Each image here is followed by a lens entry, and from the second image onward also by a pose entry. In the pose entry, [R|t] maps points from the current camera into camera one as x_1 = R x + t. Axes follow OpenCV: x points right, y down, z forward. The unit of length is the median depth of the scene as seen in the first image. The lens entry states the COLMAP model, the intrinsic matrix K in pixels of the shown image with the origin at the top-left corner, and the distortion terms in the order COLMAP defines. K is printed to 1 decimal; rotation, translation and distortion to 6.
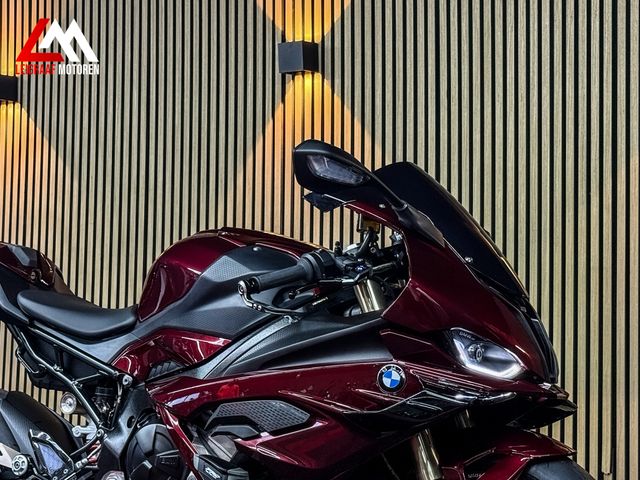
lens RADIAL K [[1375.6, 0, 331.0], [0, 1375.6, 237.0], [0, 0, 1]] dist [0.135894, 0.000000]
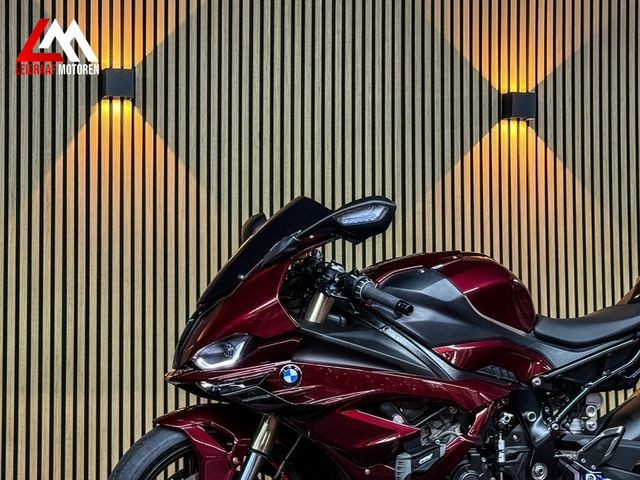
lens RADIAL K [[1375.6, 0, 324.2], [0, 1375.6, 241.9], [0, 0, 1]] dist [0.135894, 0.000000]
pose [[0.643046, 0.036491, 0.764958, -0.816697], [-0.026817, 0.999324, -0.025129, 0.013747], [-0.765358, -0.004355, 0.643590, 0.229287]]
